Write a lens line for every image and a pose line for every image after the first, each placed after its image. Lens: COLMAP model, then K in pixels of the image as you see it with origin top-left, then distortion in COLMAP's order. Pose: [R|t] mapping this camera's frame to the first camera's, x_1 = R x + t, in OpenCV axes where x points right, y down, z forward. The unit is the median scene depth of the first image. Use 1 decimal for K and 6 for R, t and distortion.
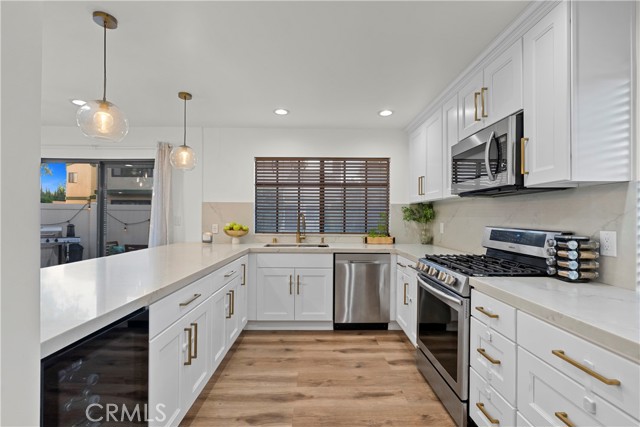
lens RADIAL K [[291.7, 0, 319.3], [0, 291.7, 218.1], [0, 0, 1]] dist [0.000437, 0.000136]
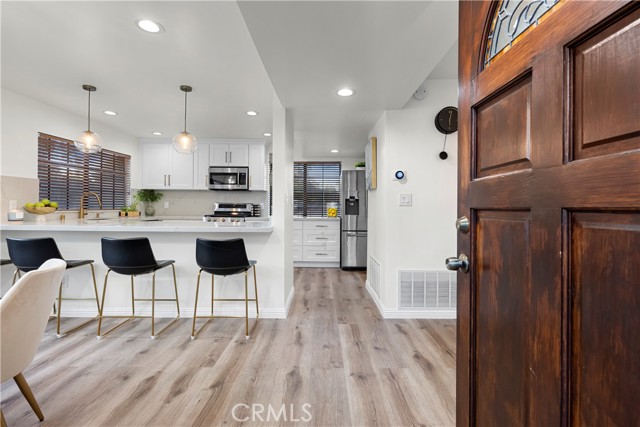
lens RADIAL K [[294.0, 0, 321.1], [0, 294.0, 208.5], [0, 0, 1]] dist [-0.000109, 0.000157]
pose [[0.023190, -0.012891, 0.999648, -1.851688], [-0.007095, 0.999890, 0.013059, 0.038083], [-0.999706, -0.007396, 0.023096, 0.062934]]
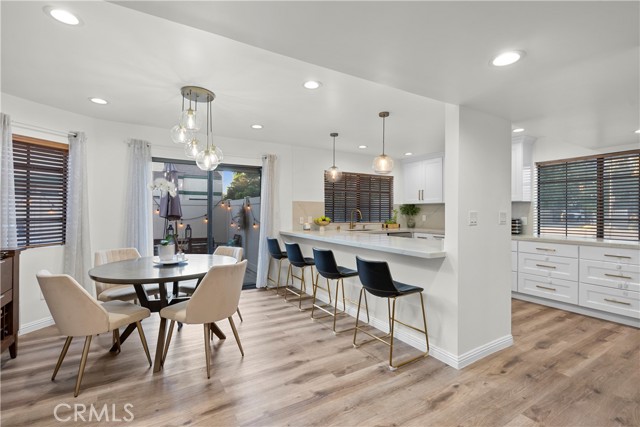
lens RADIAL K [[290.2, 0, 320.0], [0, 290.2, 213.5], [0, 0, 1]] dist [-0.001233, -0.000083]
pose [[0.868297, -0.004570, 0.496024, -1.503593], [0.001631, 0.999978, 0.006357, -0.010058], [-0.496043, -0.004711, 0.868285, -0.371999]]
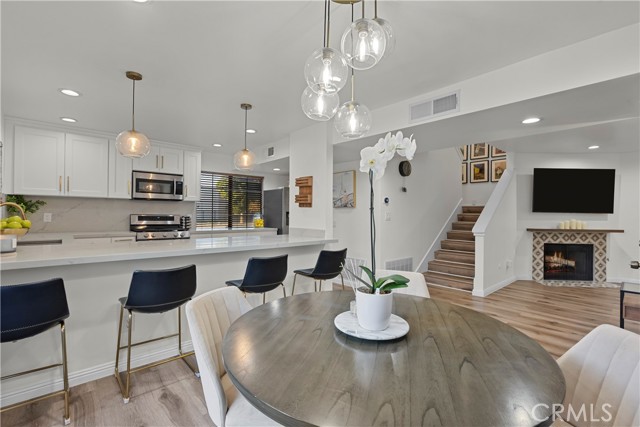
lens RADIAL K [[294.0, 0, 321.1], [0, 294.0, 208.5], [0, 0, 1]] dist [-0.000109, 0.000157]
pose [[-0.648308, 0.003295, 0.761371, -1.779875], [-0.014934, 0.999743, -0.017043, 0.003163], [-0.761232, -0.022419, -0.648092, 1.320234]]
